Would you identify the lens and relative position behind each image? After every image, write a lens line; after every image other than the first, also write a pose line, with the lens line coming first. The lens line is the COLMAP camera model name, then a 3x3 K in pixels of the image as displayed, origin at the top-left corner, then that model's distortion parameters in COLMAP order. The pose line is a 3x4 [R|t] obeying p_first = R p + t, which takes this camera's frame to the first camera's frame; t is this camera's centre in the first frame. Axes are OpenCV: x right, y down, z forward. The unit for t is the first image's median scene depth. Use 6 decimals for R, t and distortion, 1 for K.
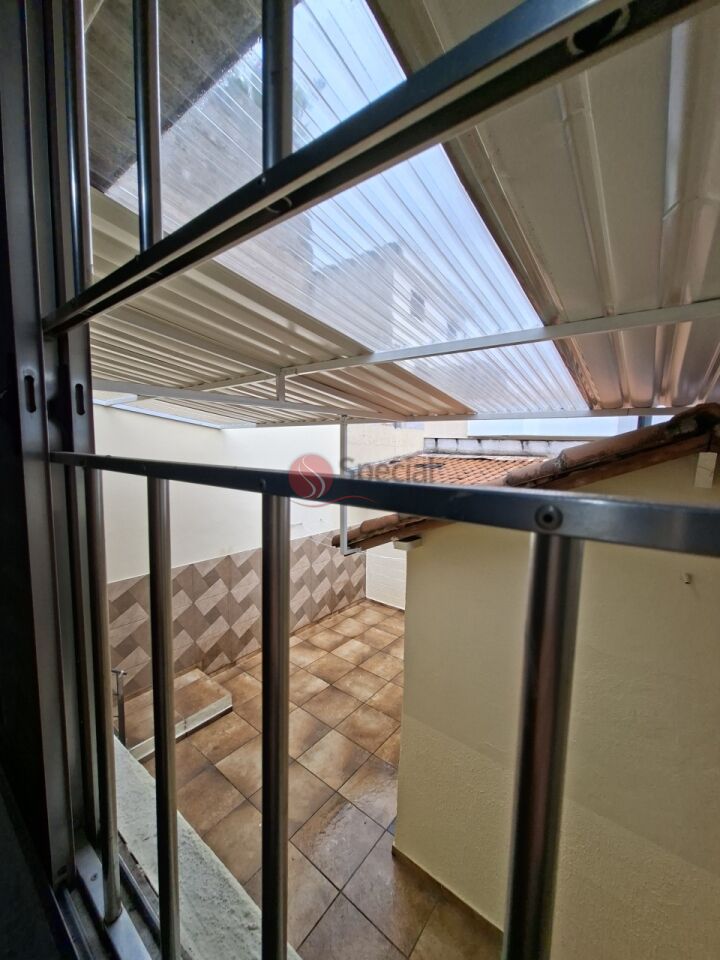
lens RADIAL K [[383.1, 0, 359.2], [0, 383.1, 483.5], [0, 0, 1]] dist [-0.001510, 0.000544]
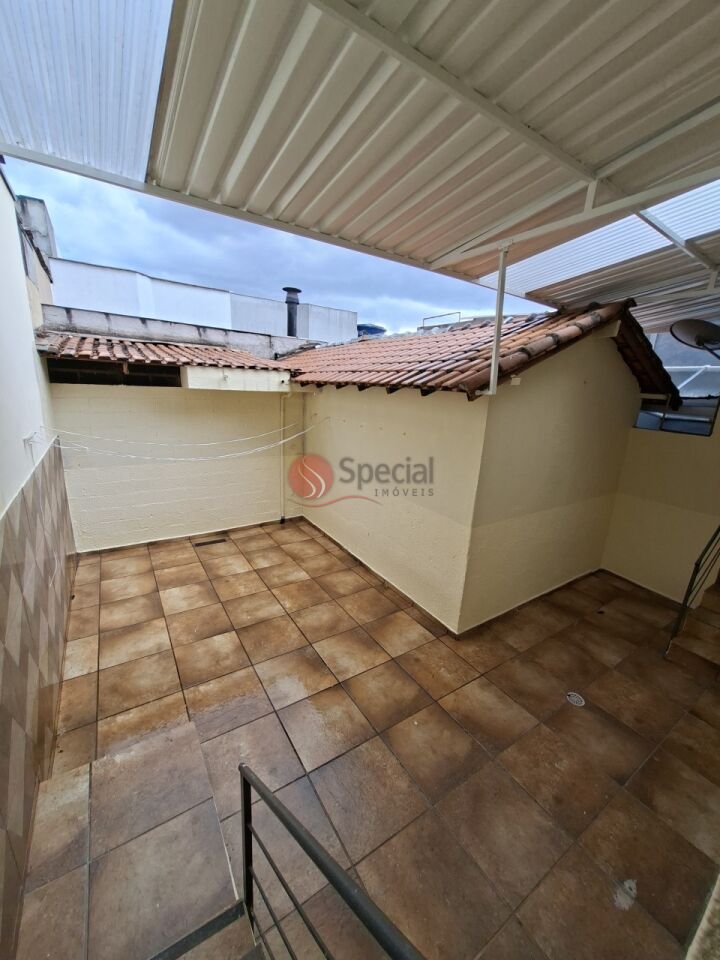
lens RADIAL K [[383.1, 0, 359.2], [0, 383.1, 483.5], [0, 0, 1]] dist [-0.001510, 0.000544]
pose [[0.302190, -0.244643, 0.921320, -0.507475], [0.042653, 0.969009, 0.243316, 0.057099], [-0.952293, -0.034231, 0.303260, 0.442645]]
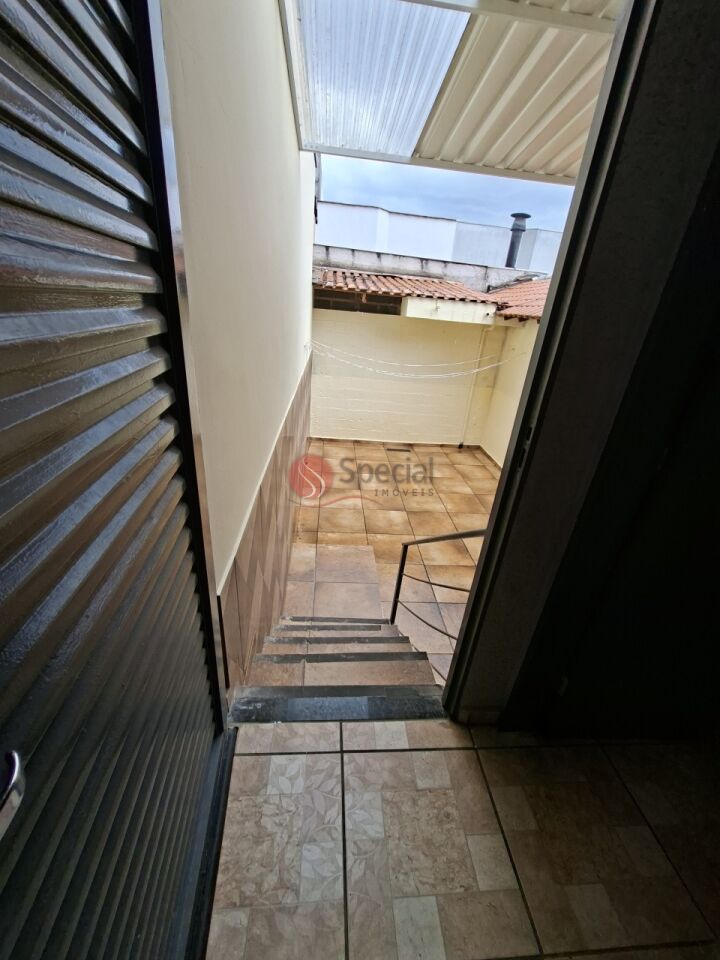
lens RADIAL K [[383.1, 0, 359.2], [0, 383.1, 483.5], [0, 0, 1]] dist [-0.001510, 0.000544]
pose [[0.724573, -0.256650, 0.639628, -0.631817], [-0.008115, 0.924835, 0.380282, 0.066085], [-0.689150, -0.280733, 0.668028, 0.356295]]
